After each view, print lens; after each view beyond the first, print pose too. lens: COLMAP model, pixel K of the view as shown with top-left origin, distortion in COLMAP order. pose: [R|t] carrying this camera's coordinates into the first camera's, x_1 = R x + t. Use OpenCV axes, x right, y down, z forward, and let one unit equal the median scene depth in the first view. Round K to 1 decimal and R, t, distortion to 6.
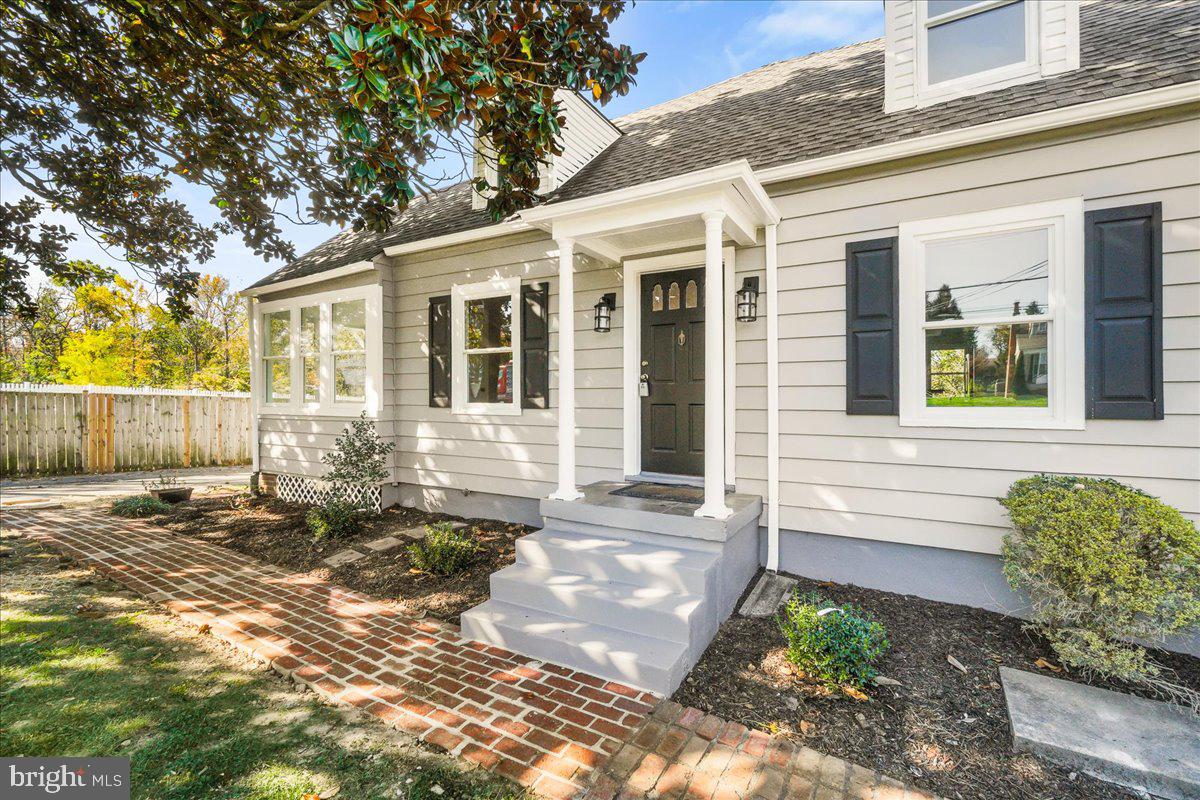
lens RADIAL K [[537.2, 0, 599.1], [0, 537.2, 394.0], [0, 0, 1]] dist [-0.000943, -0.000203]
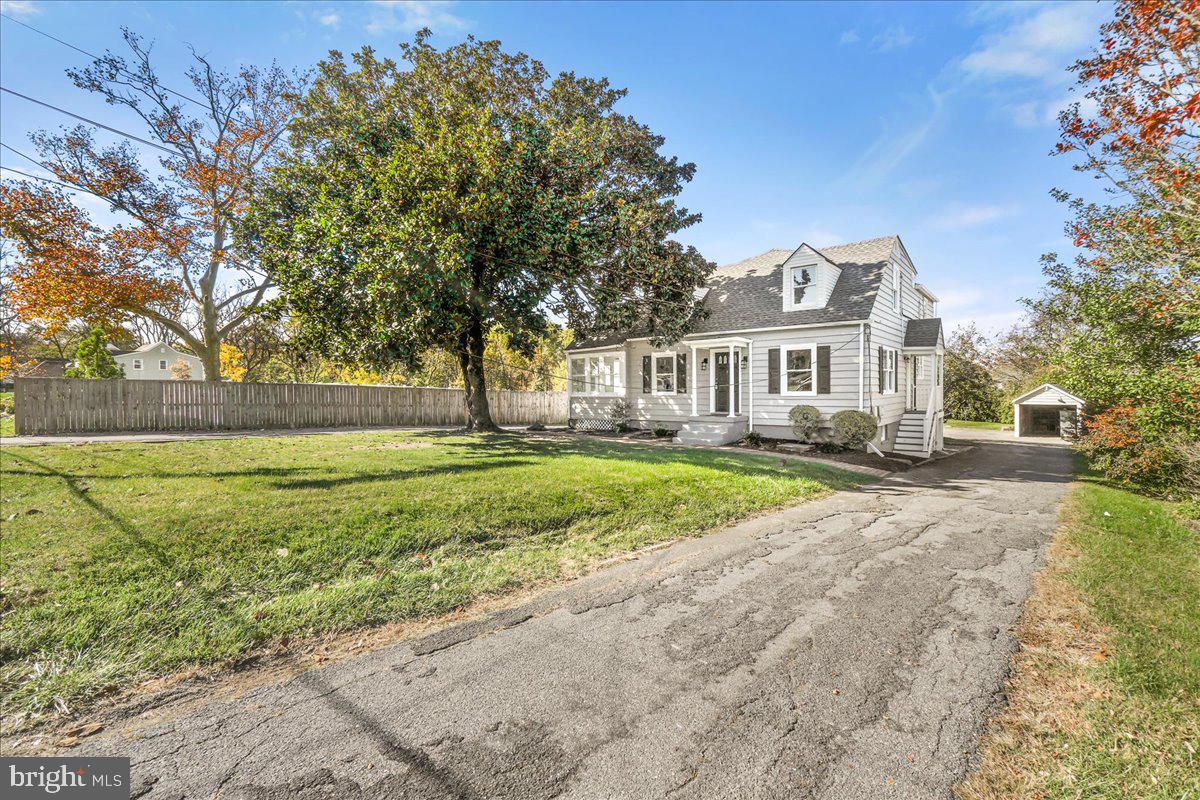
lens RADIAL K [[537.2, 0, 599.1], [0, 537.2, 394.0], [0, 0, 1]] dist [-0.000943, -0.000203]
pose [[0.987593, -0.003640, -0.156995, -0.100767], [0.005822, 0.999893, 0.013436, -0.012586], [0.156929, -0.014183, 0.987508, -2.183254]]
